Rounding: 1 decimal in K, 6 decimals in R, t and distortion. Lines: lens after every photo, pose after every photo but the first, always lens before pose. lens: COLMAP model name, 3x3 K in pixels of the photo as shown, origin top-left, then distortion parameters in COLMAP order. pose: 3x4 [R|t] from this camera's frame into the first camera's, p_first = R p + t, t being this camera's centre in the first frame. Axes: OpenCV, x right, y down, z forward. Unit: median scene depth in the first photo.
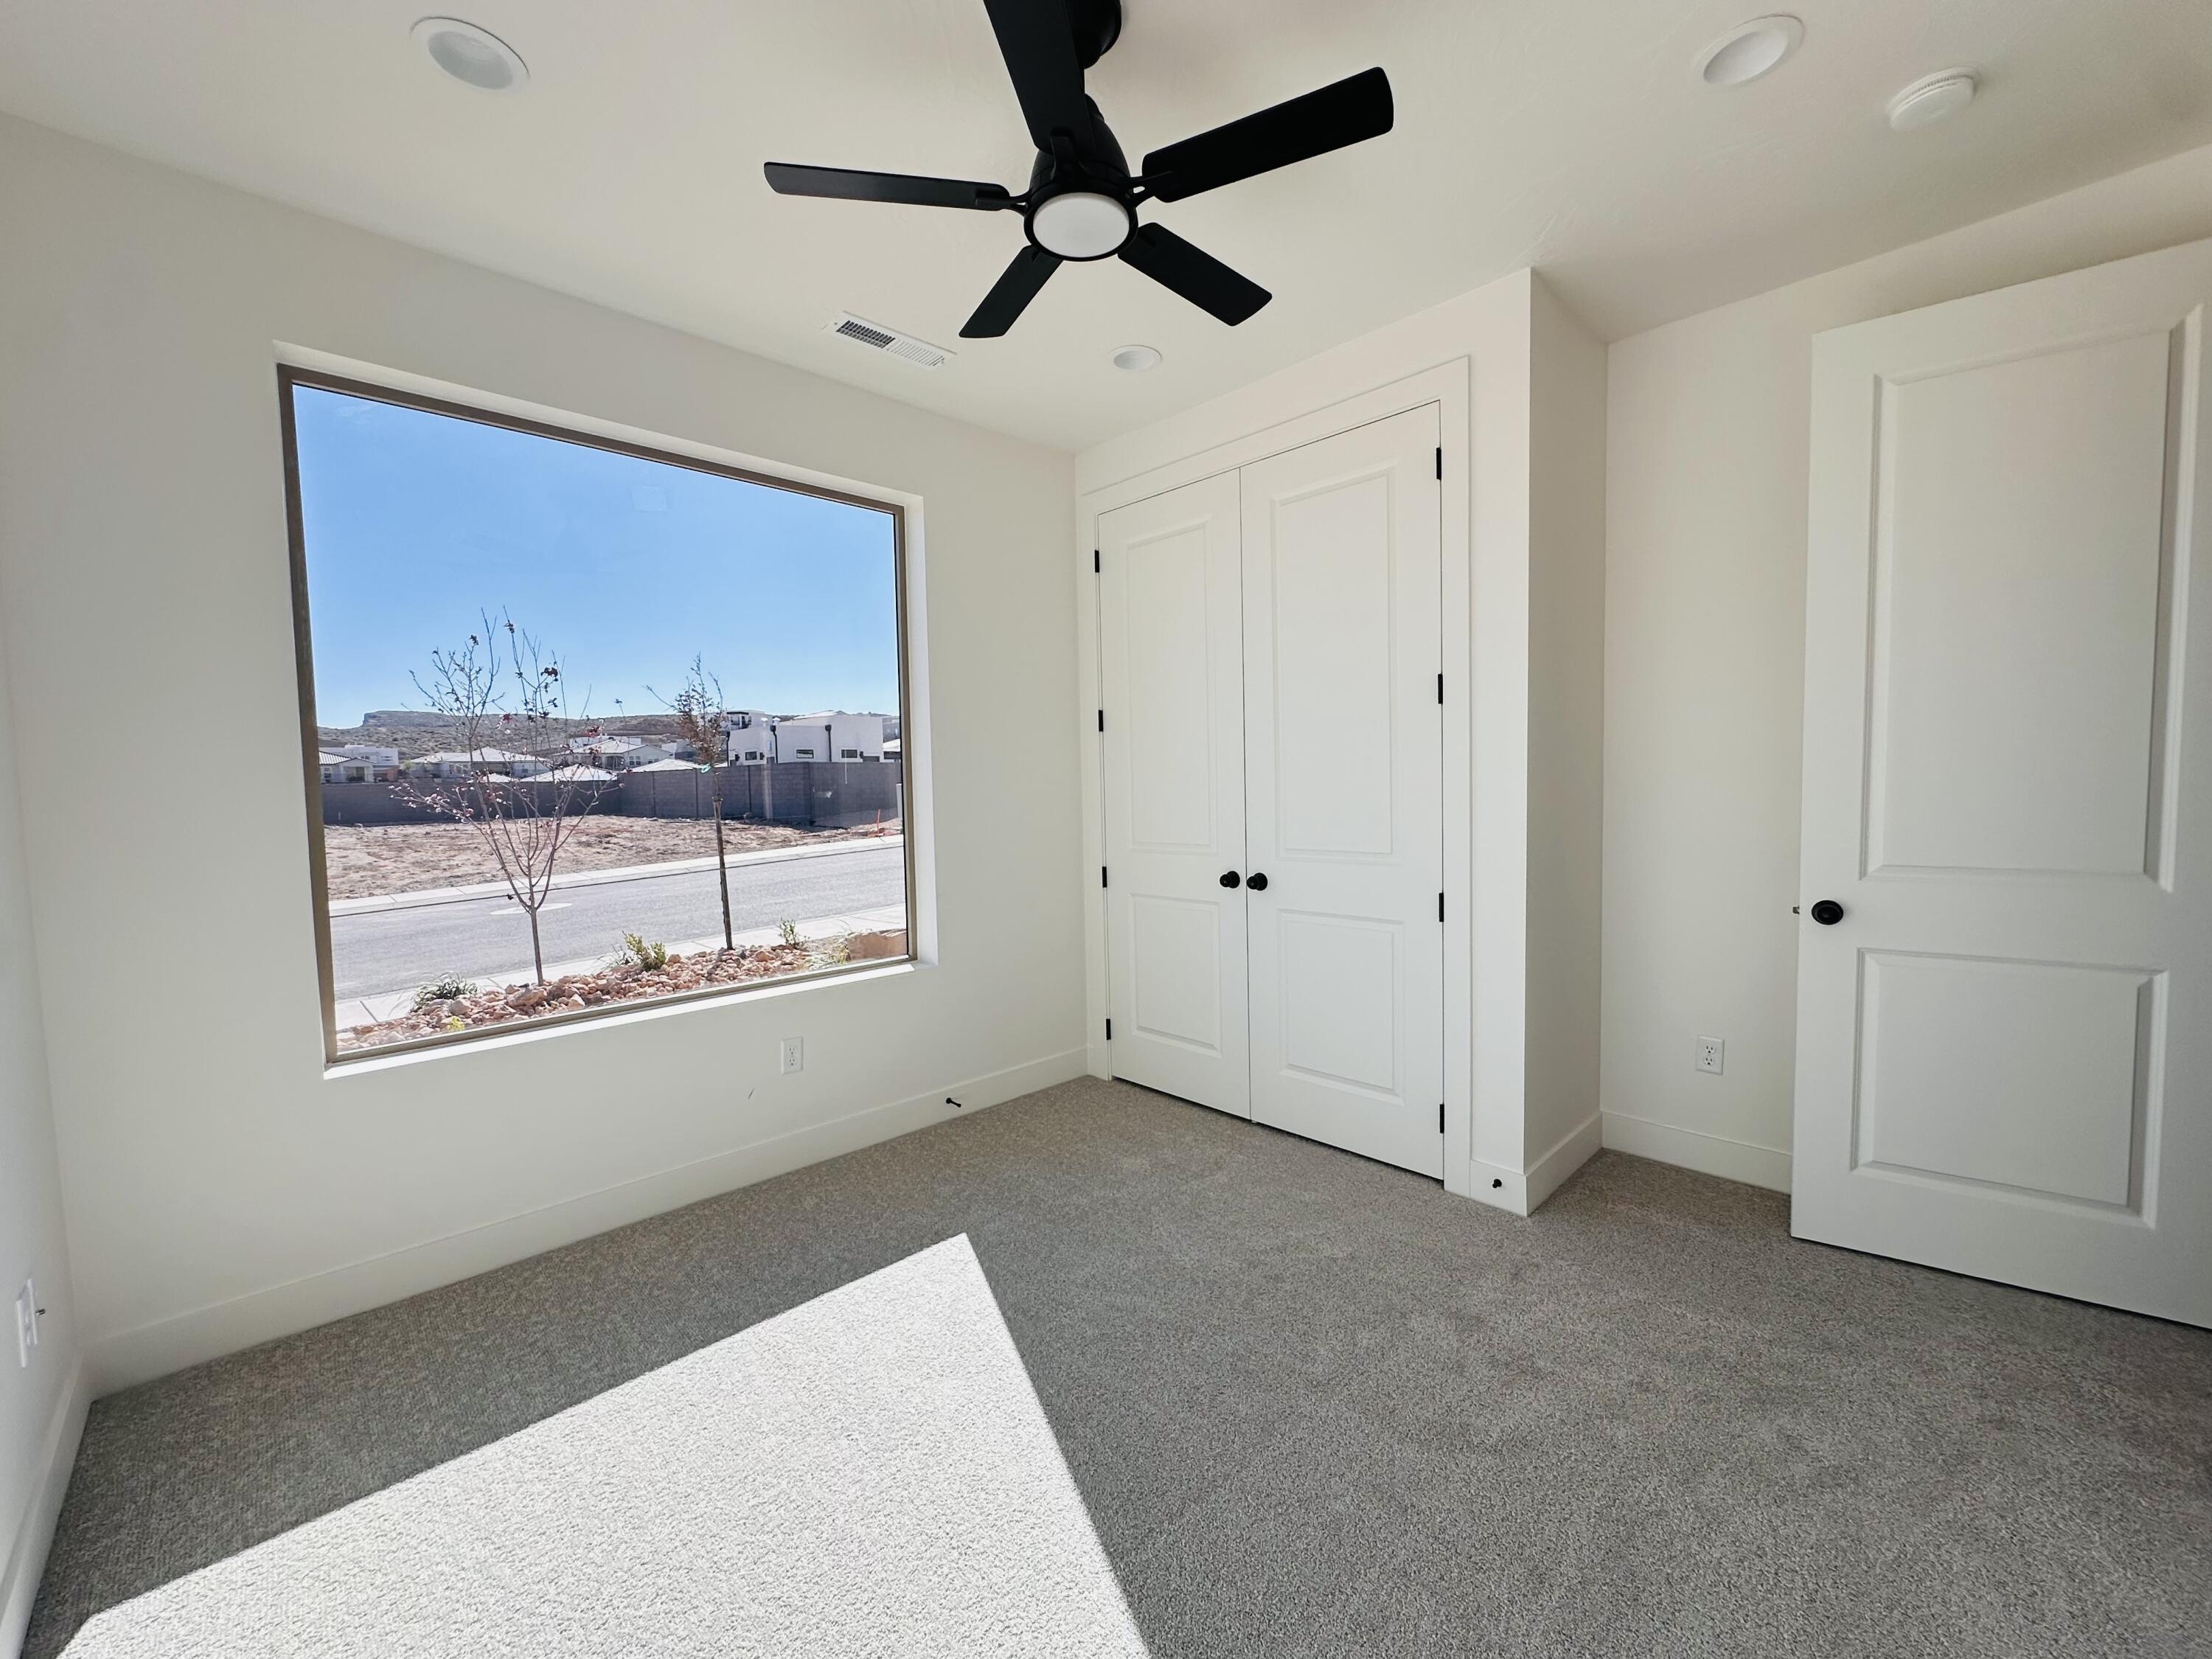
lens RADIAL K [[885.8, 0, 1103.1], [0, 885.8, 831.0], [0, 0, 1]] dist [-0.006887, 0.001551]
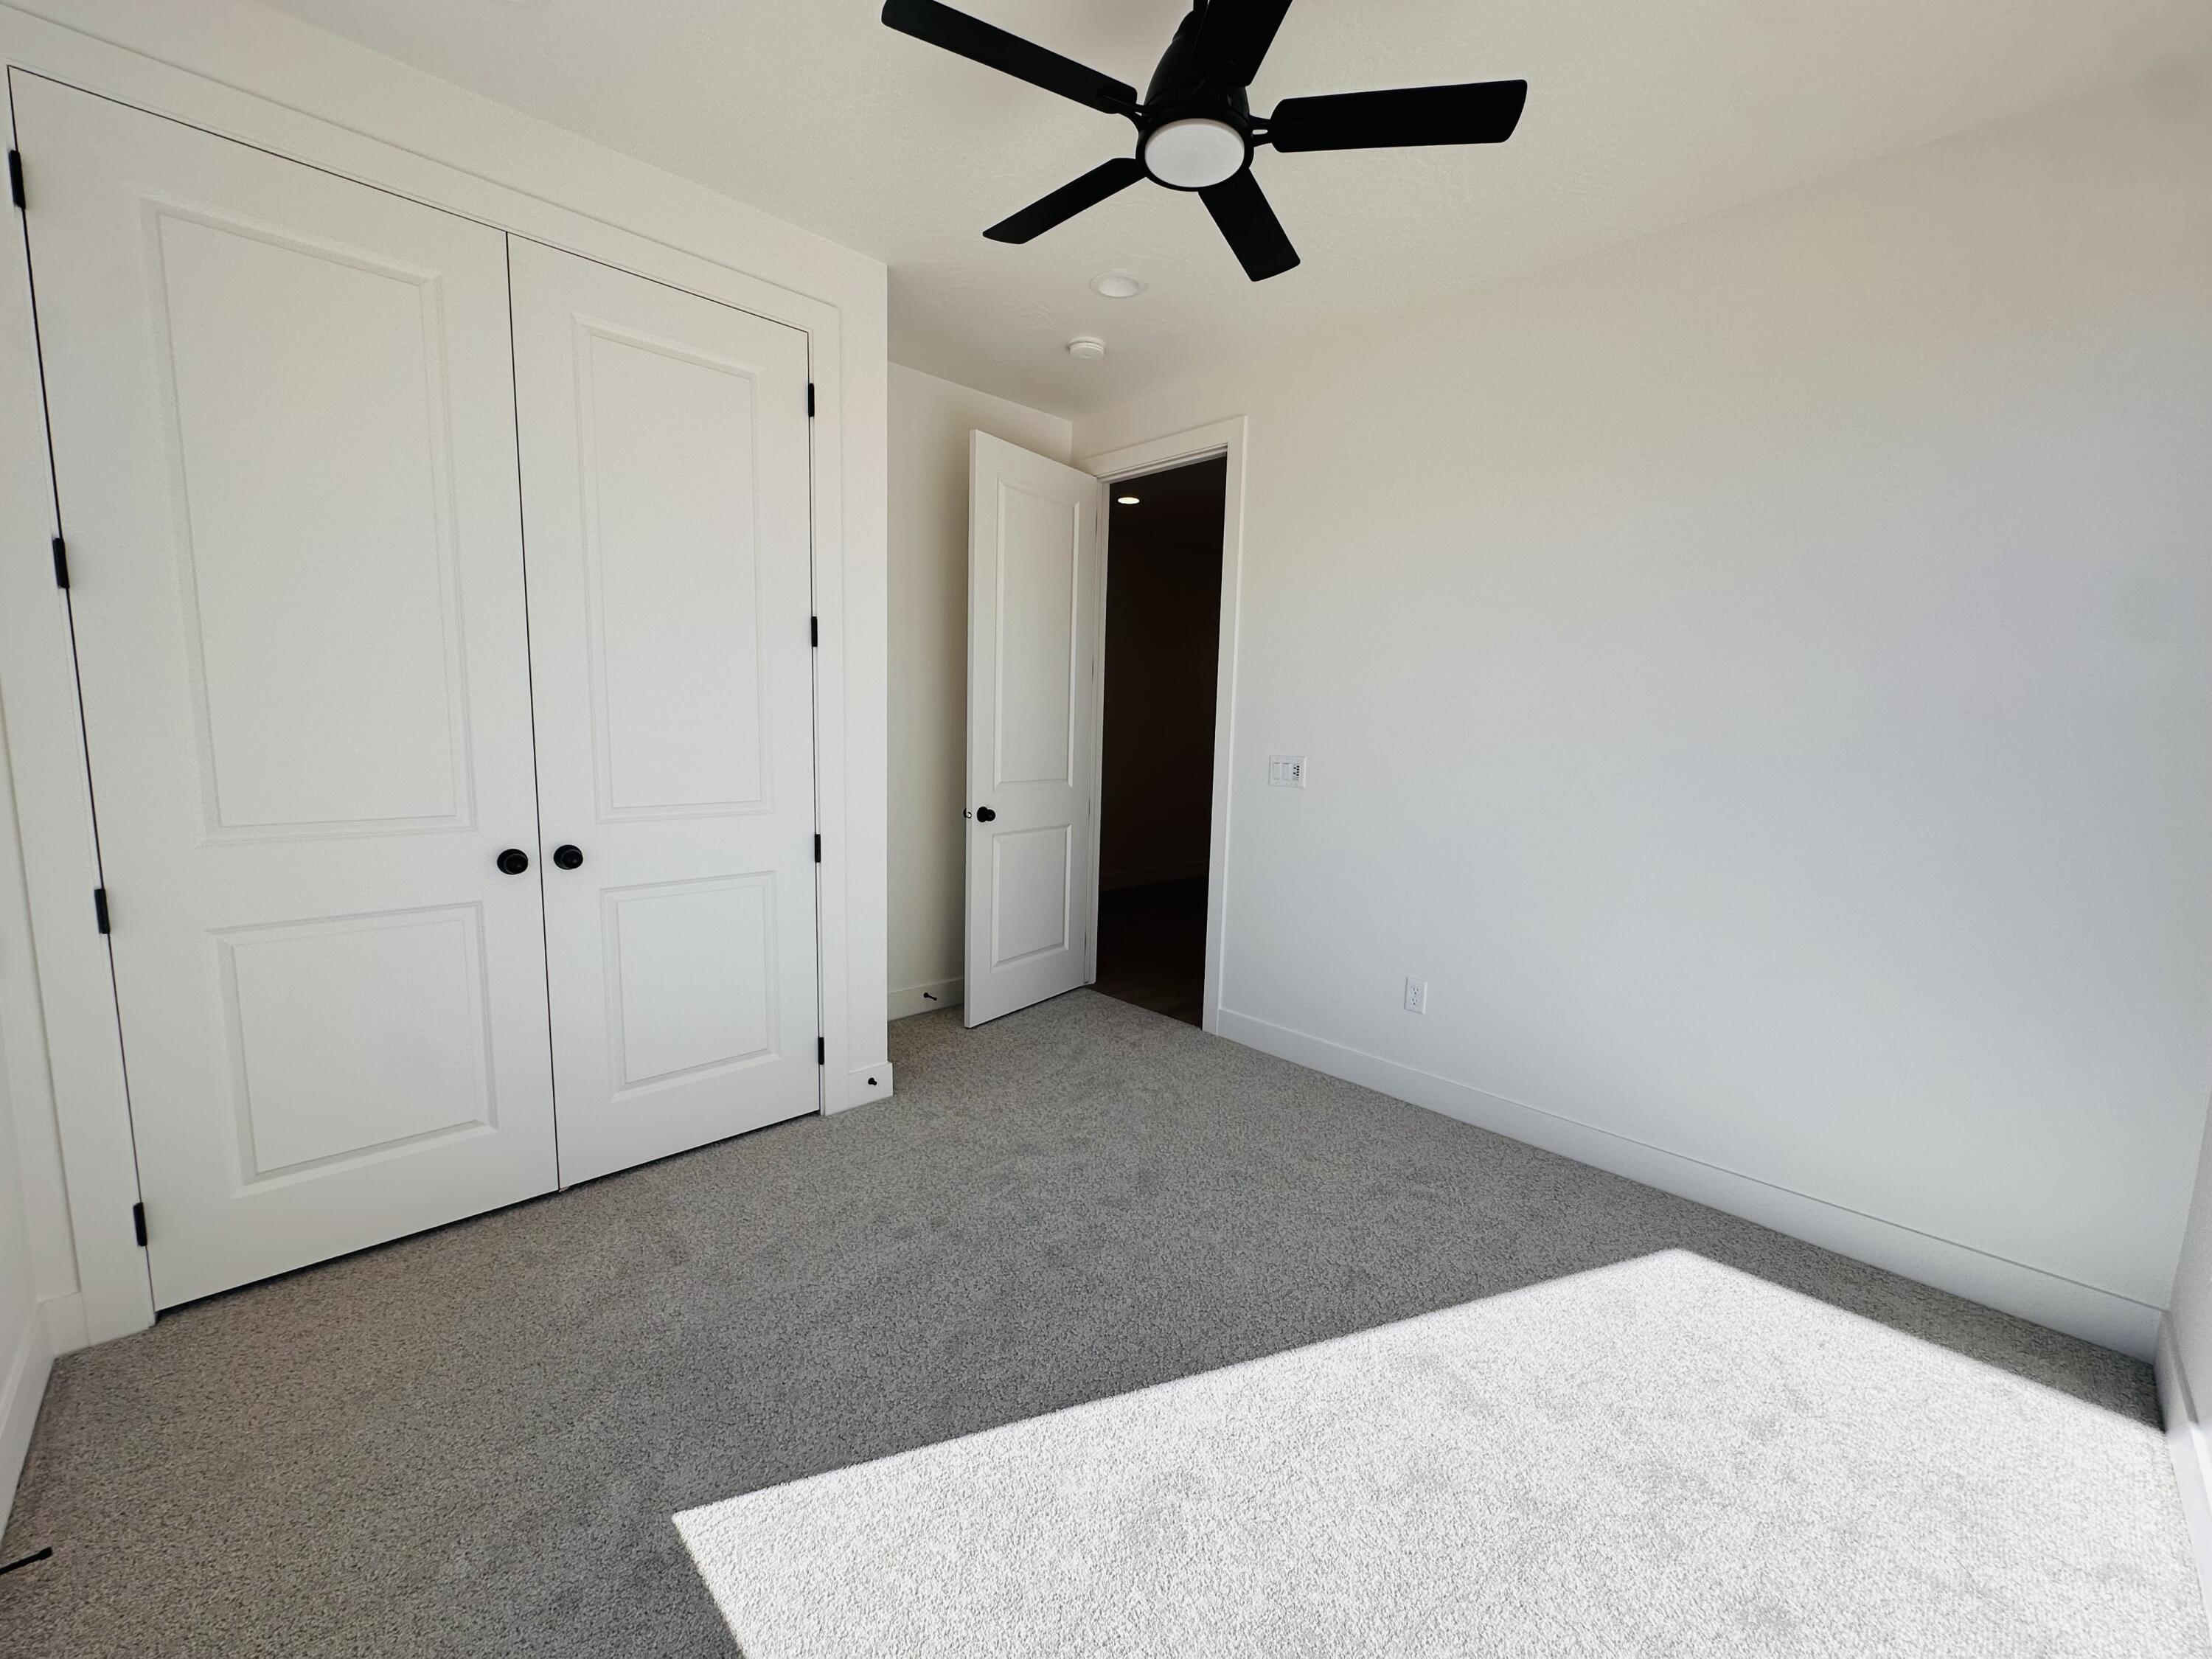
lens RADIAL K [[885.8, 0, 1102.7], [0, 885.8, 831.9], [0, 0, 1]] dist [-0.006887, 0.001551]
pose [[-0.006665, -0.100449, 0.994920, -0.575767], [0.033396, 0.994365, 0.100617, -0.022017], [-0.999420, 0.033897, -0.003273, 0.610846]]
